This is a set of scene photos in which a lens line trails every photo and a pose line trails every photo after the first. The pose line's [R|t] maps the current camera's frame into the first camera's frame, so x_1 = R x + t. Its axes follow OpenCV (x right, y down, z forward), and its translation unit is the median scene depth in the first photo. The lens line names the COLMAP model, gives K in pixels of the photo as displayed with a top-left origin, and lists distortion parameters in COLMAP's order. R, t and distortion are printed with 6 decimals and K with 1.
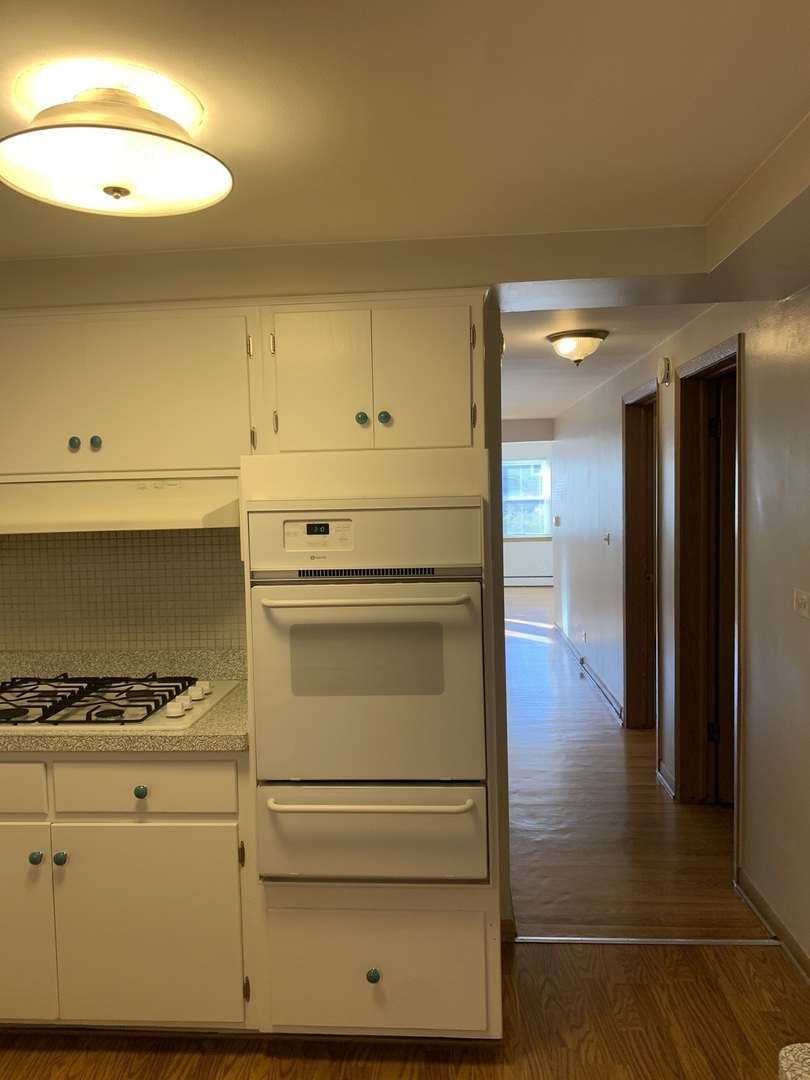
lens RADIAL K [[825.9, 0, 403.3], [0, 825.9, 543.9], [0, 0, 1]] dist [0.114988, -0.248173]
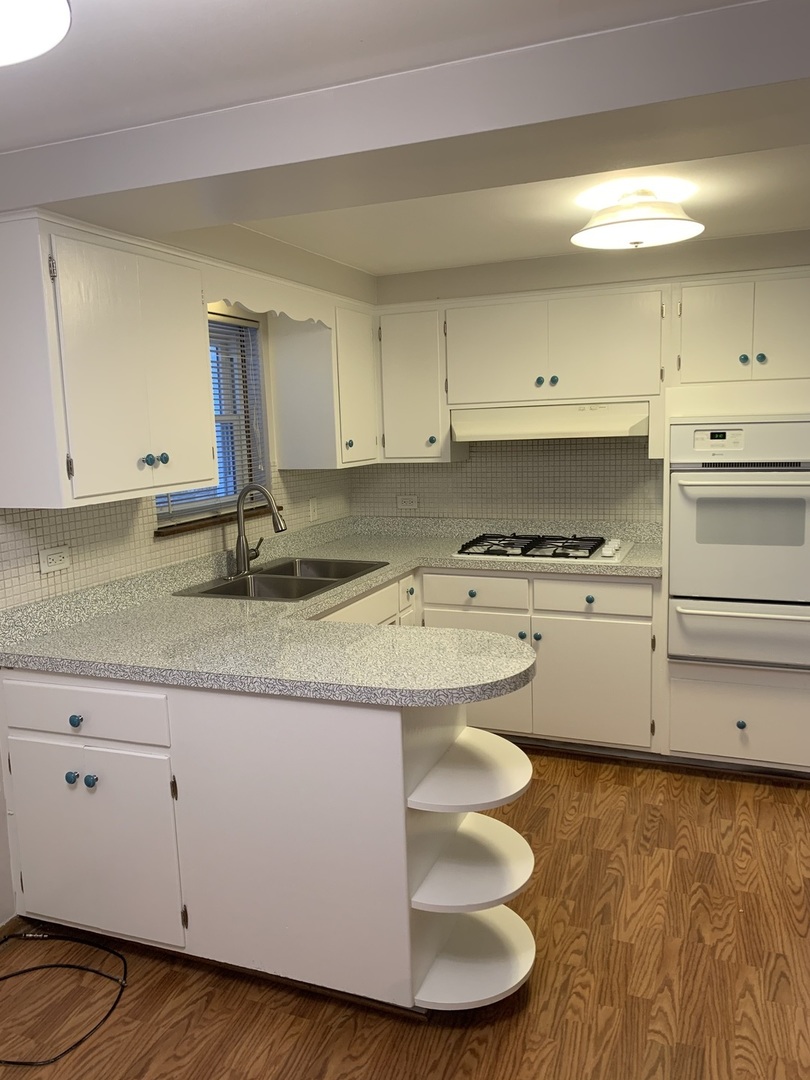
lens RADIAL K [[825.9, 0, 403.3], [0, 825.9, 543.9], [0, 0, 1]] dist [0.114988, -0.248173]
pose [[0.953828, 0.042021, -0.297399, -0.179063], [-0.013522, 0.995169, 0.097243, 0.036401], [0.300049, -0.088732, 0.949788, -0.616284]]
